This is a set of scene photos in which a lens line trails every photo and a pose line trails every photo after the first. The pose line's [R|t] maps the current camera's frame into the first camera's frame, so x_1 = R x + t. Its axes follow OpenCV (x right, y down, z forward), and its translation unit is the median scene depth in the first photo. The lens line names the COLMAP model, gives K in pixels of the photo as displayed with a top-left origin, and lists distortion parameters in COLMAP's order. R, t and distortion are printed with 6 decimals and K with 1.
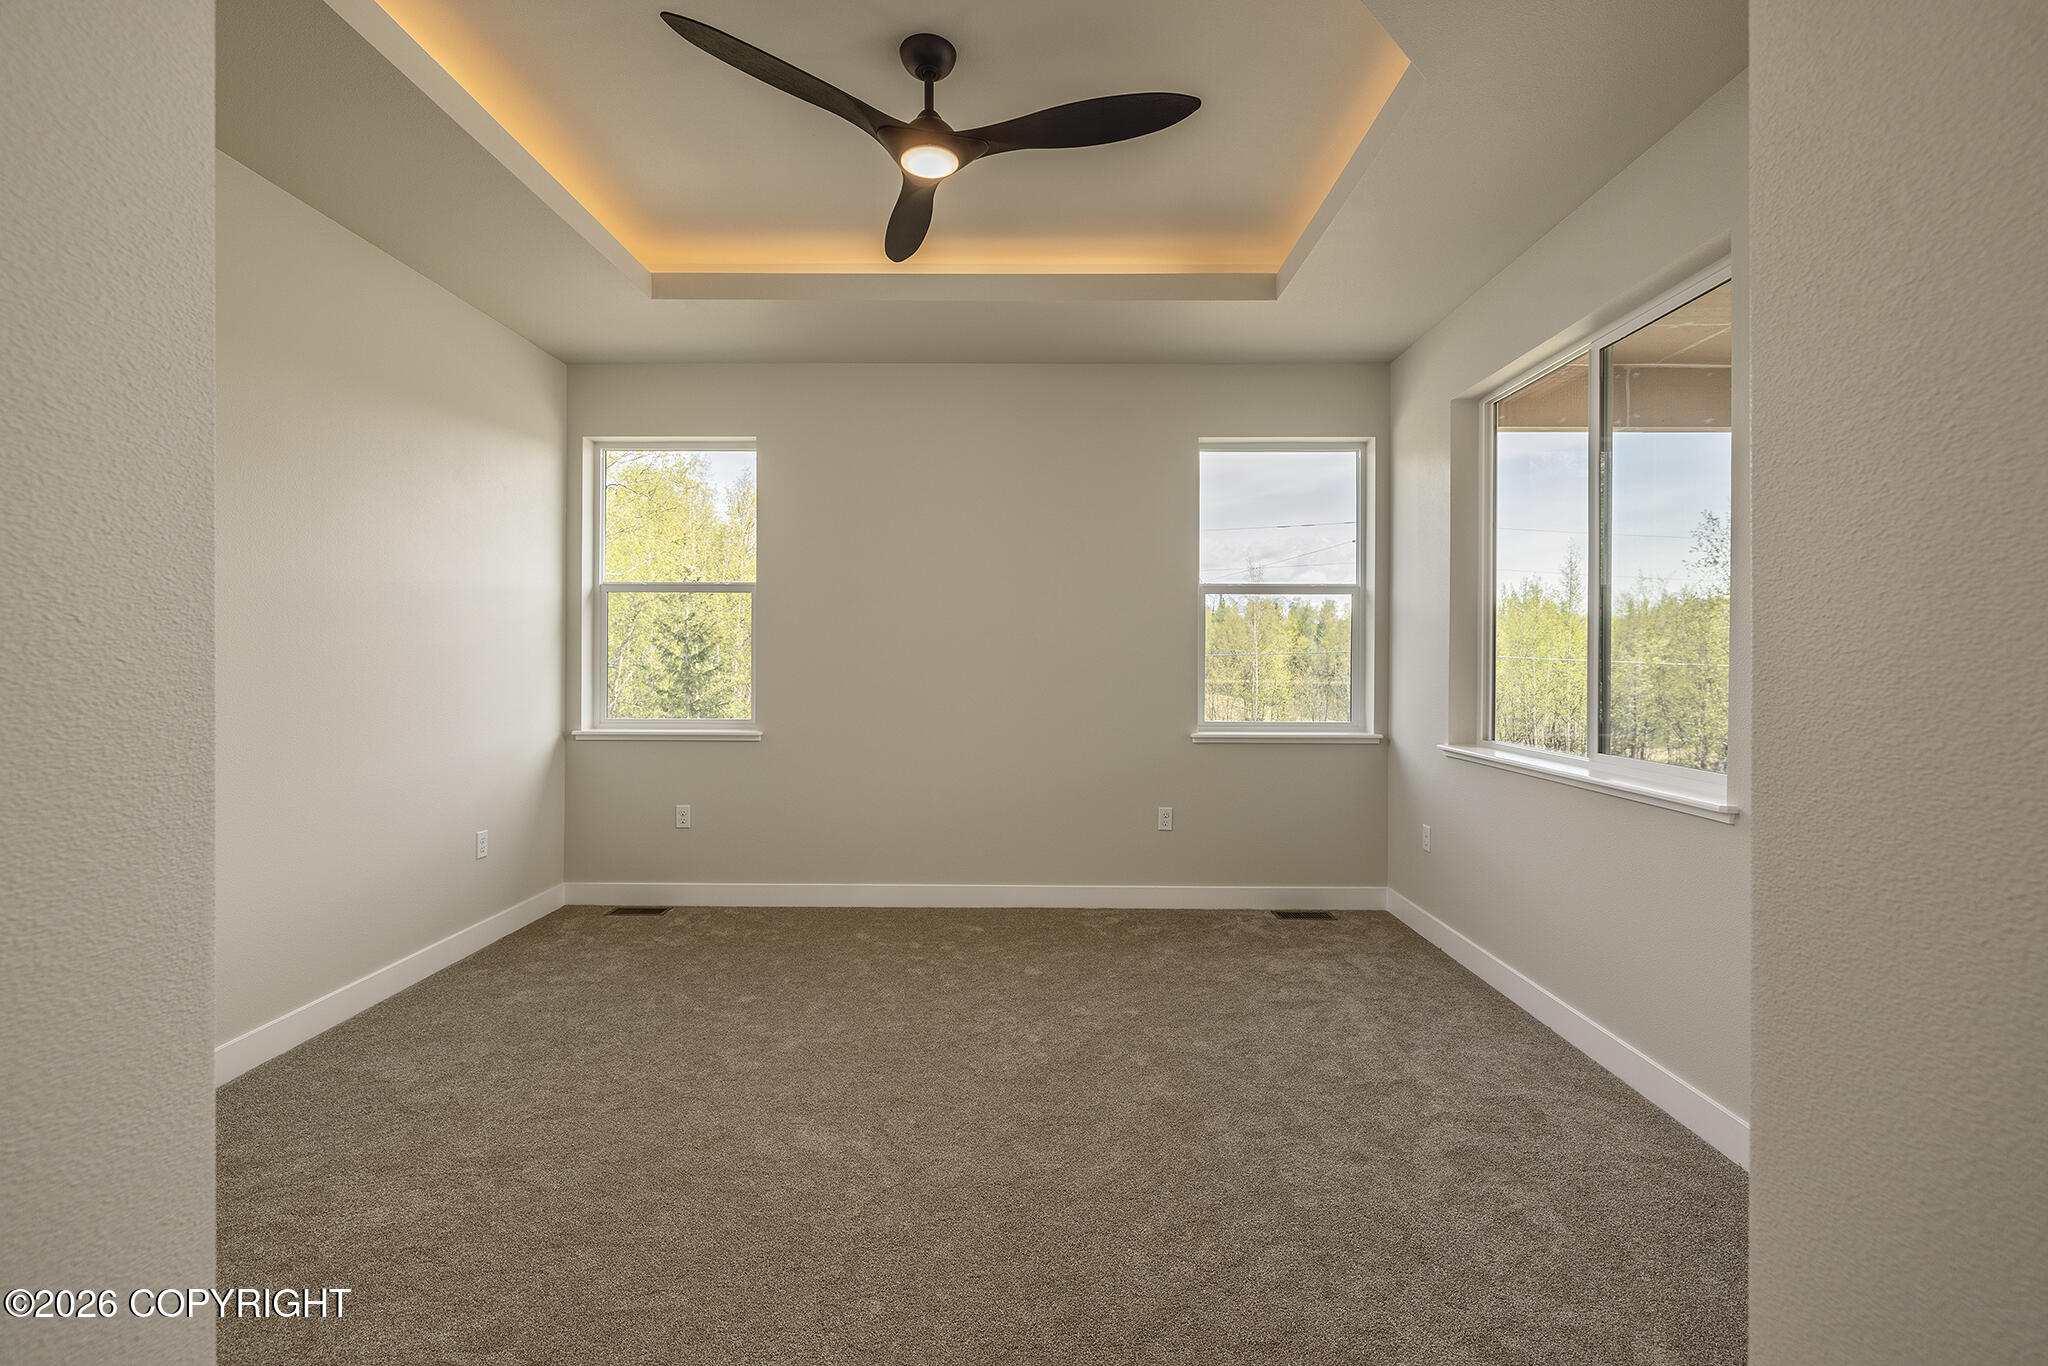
lens RADIAL K [[878.4, 0, 1027.4], [0, 878.4, 658.4], [0, 0, 1]] dist [-0.000285, -0.000256]
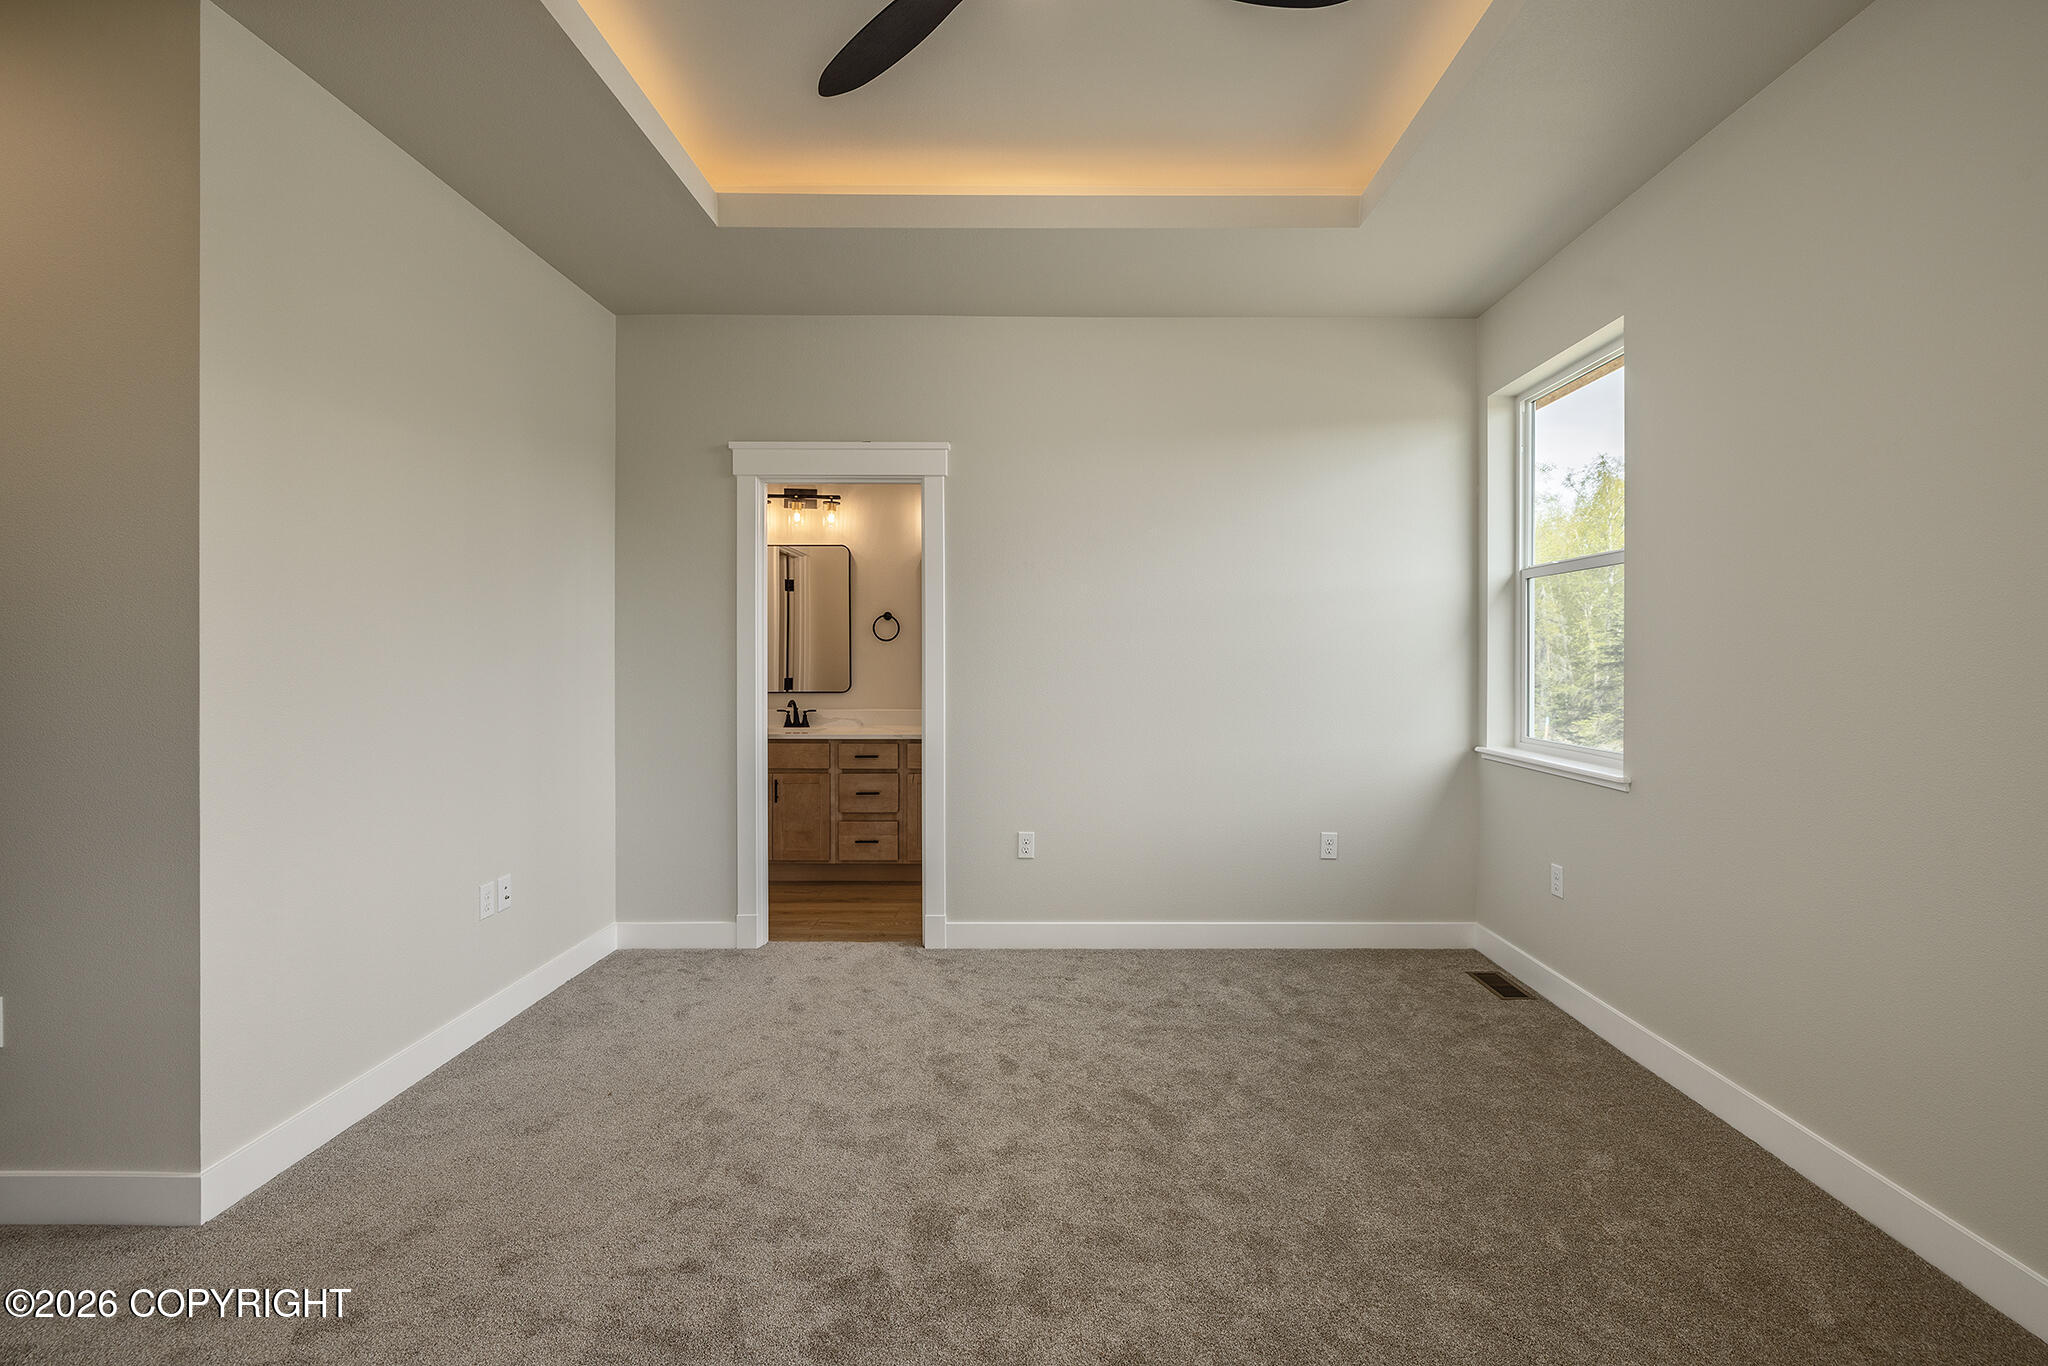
lens RADIAL K [[878.4, 0, 1027.4], [0, 878.4, 658.4], [0, 0, 1]] dist [-0.000285, -0.000256]
pose [[-0.000177, 0.003601, -0.999994, 0.329801], [-0.001990, 0.999992, 0.003601, -0.004565], [0.999998, 0.001991, -0.000170, 0.564956]]
